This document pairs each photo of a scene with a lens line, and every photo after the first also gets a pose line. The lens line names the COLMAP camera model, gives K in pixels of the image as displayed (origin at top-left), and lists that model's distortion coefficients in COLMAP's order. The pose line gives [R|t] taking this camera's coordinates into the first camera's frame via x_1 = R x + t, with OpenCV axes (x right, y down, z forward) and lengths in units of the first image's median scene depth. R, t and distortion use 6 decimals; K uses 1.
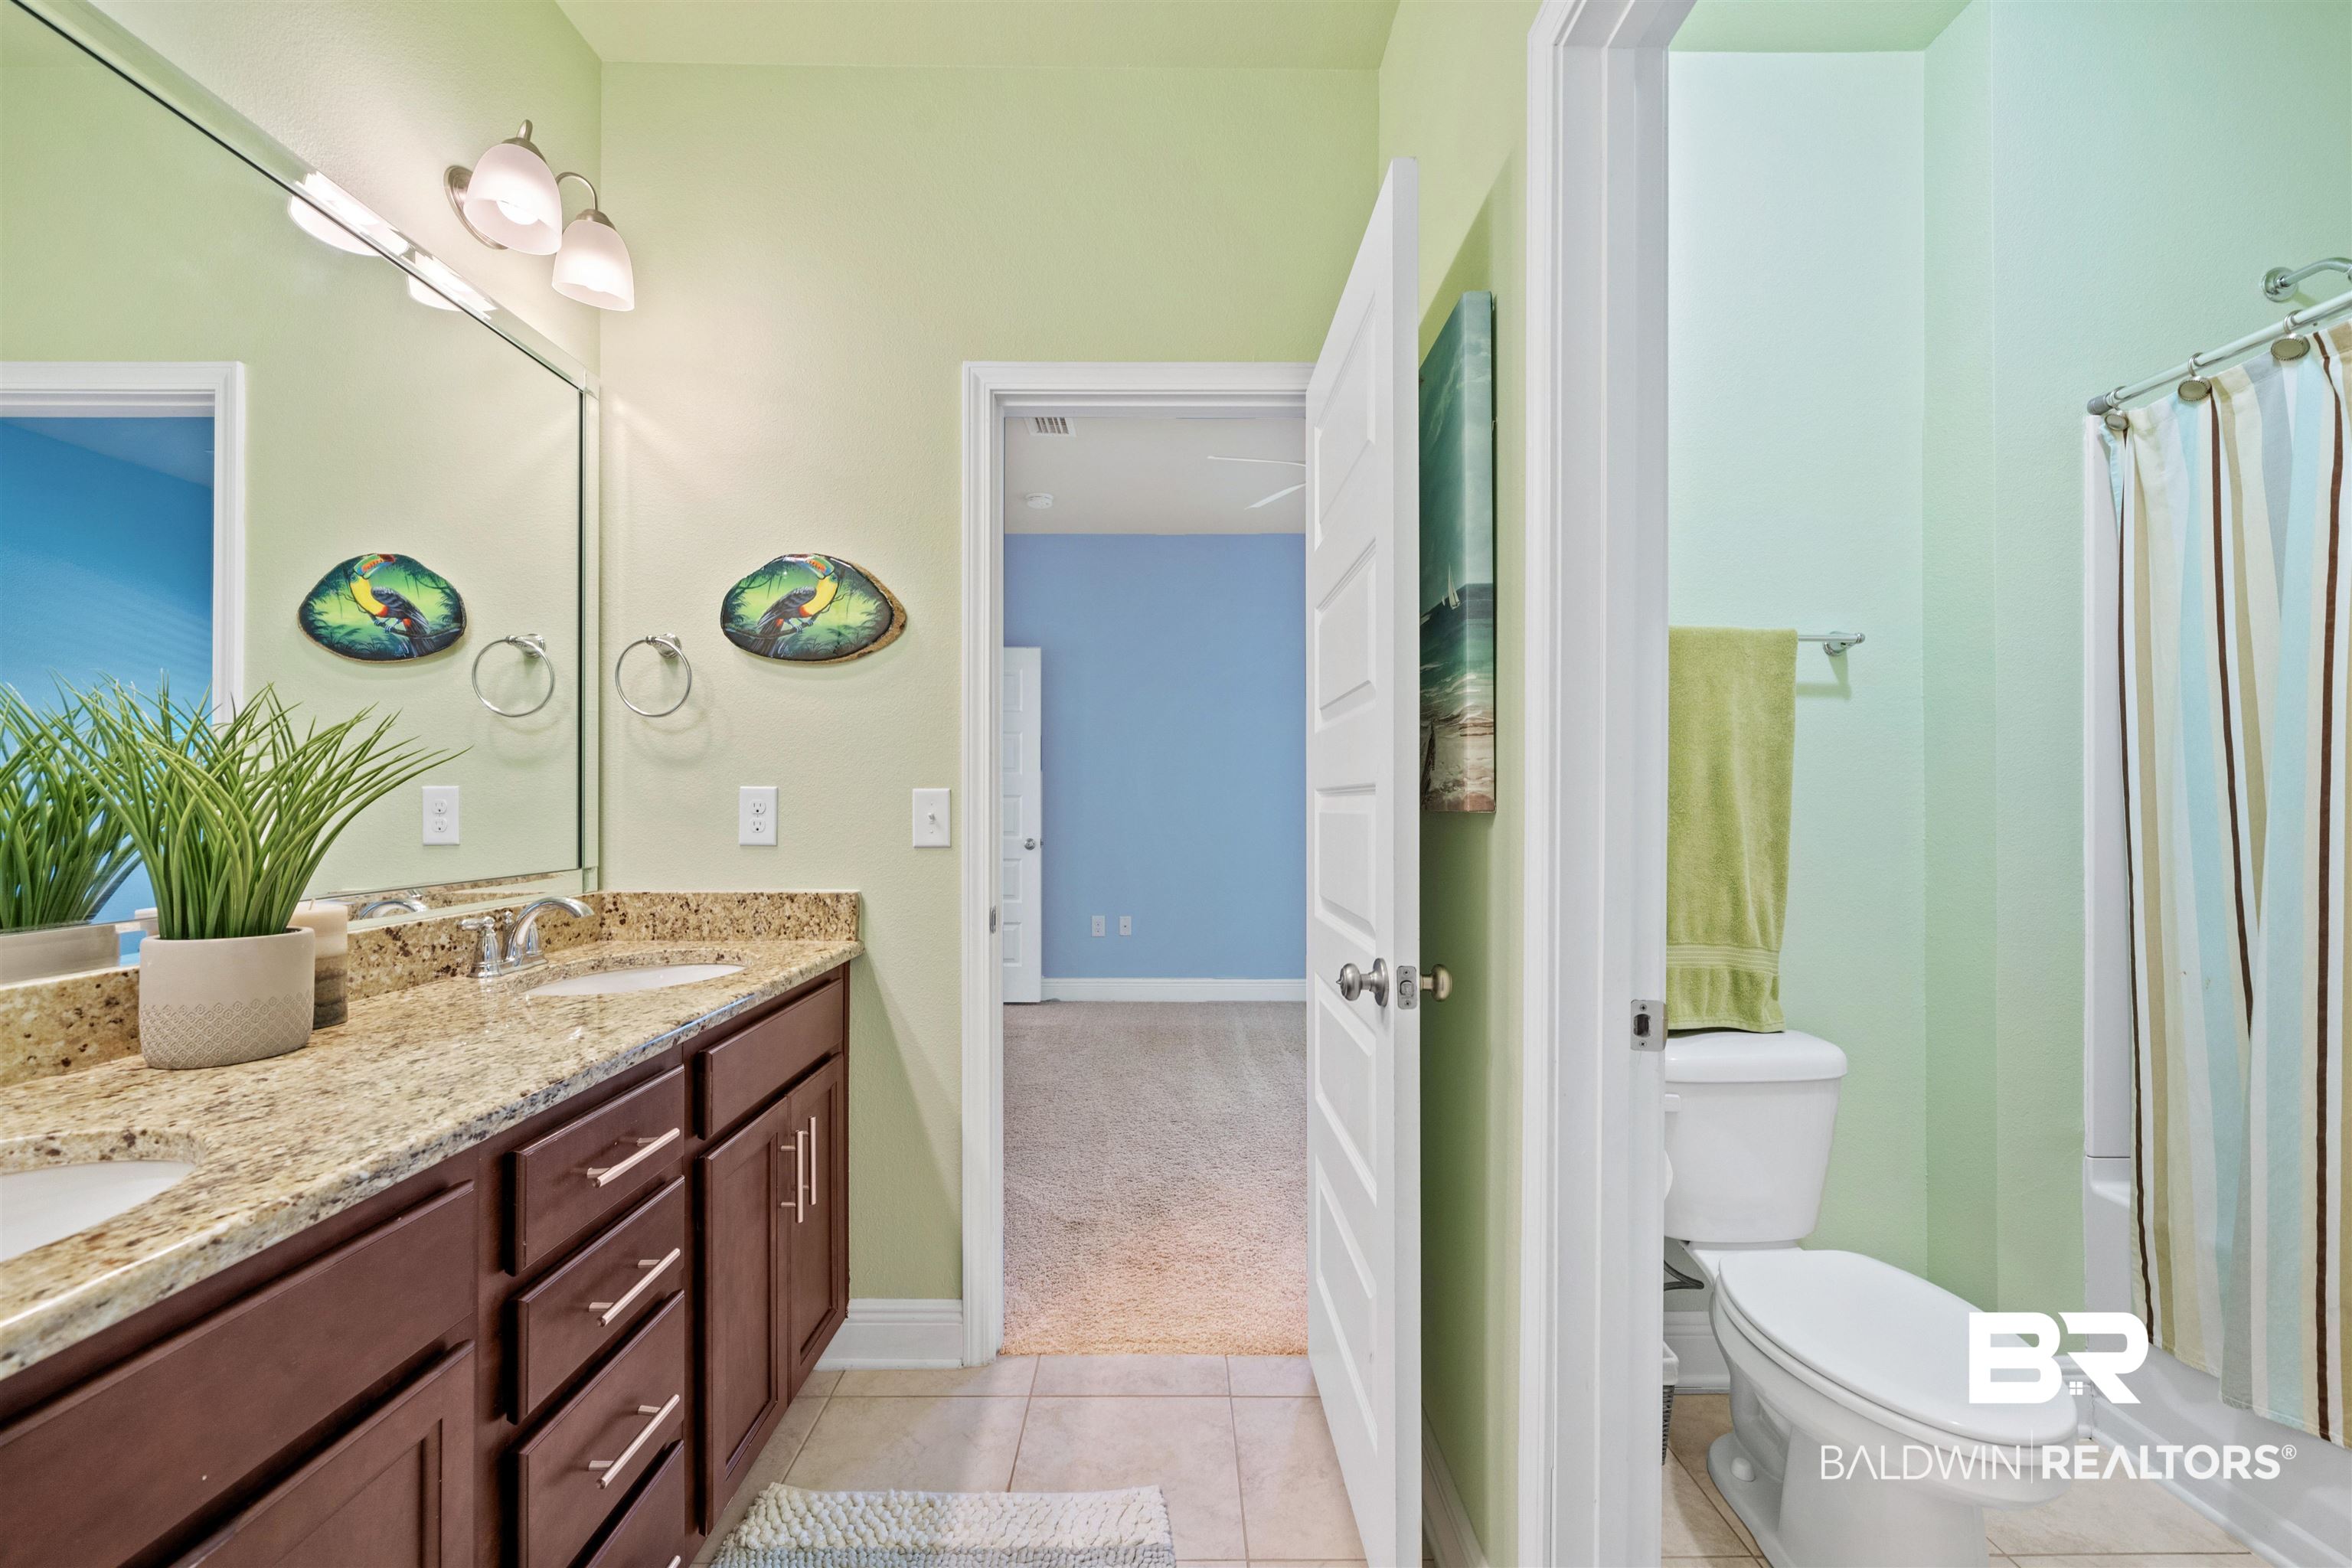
lens RADIAL K [[883.9, 0, 1172.9], [0, 883.9, 806.9], [0, 0, 1]] dist [0.000193, -0.000050]
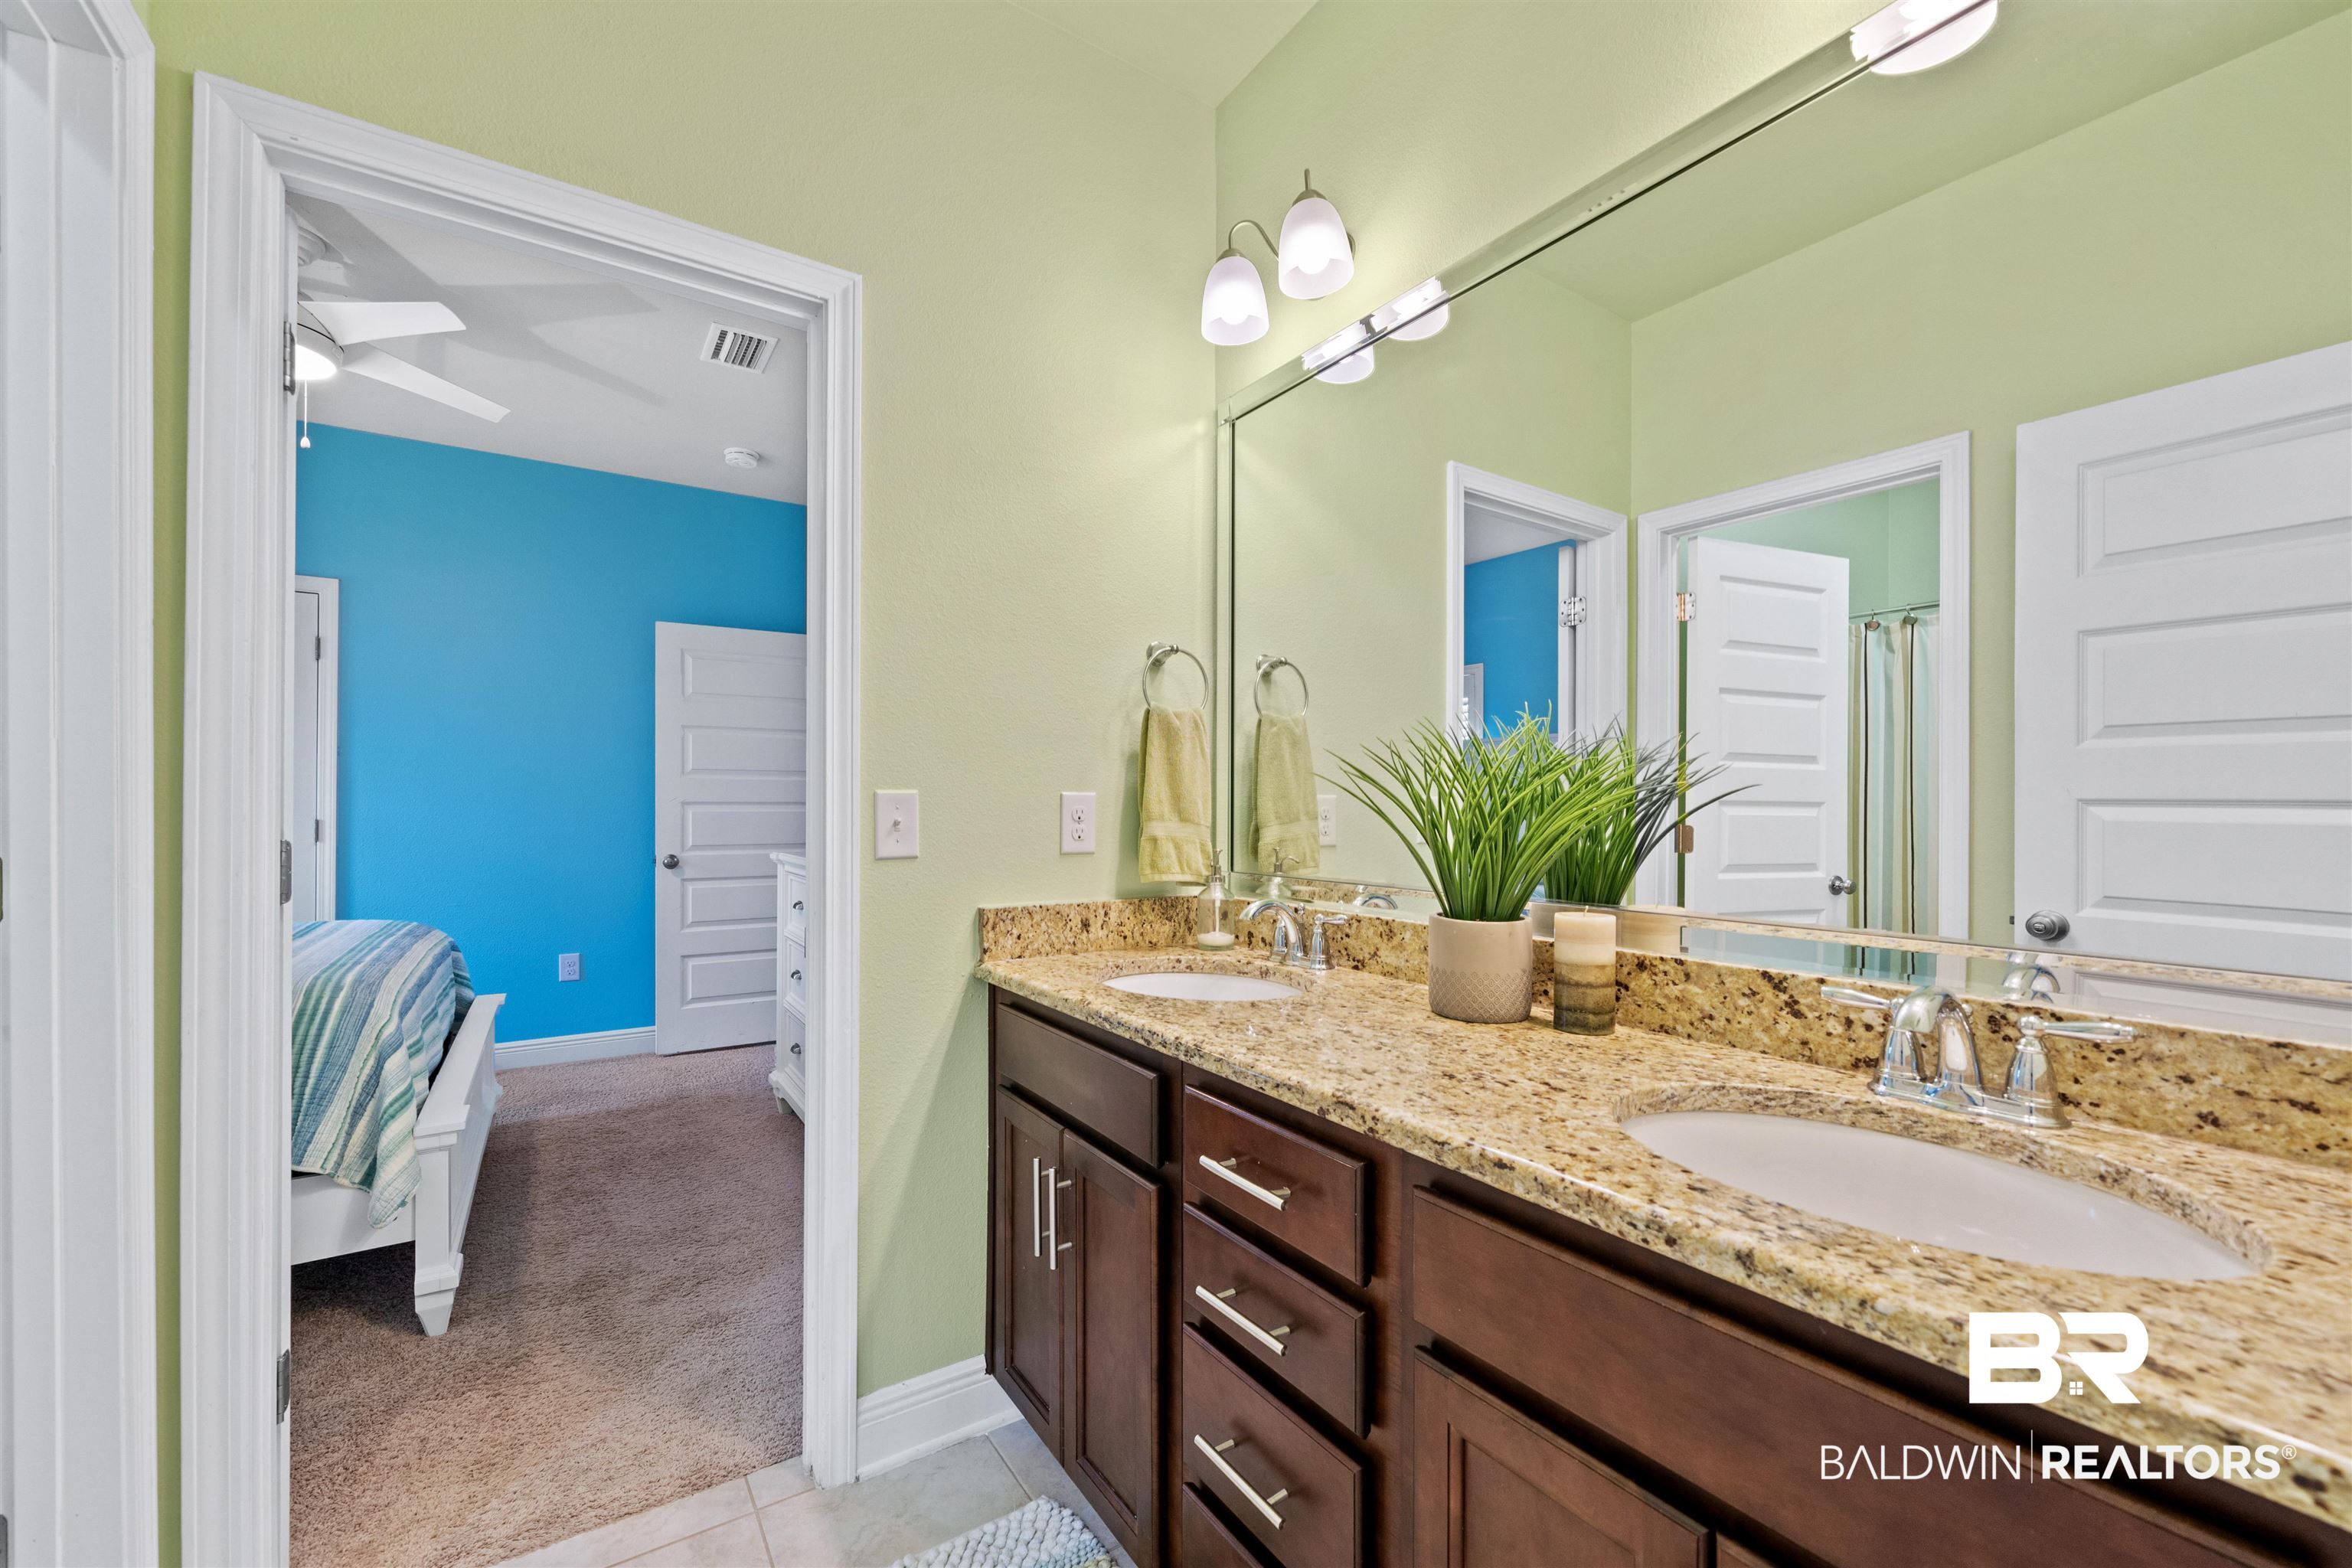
lens RADIAL K [[924.7, 0, 1173.6], [0, 924.7, 800.4], [0, 0, 1]] dist [0.000220, -0.000092]
pose [[-0.829307, -0.009294, -0.558716, 0.010716], [-0.009483, 0.999952, -0.002557, -0.008463], [0.558713, 0.003178, -0.829355, 1.444912]]
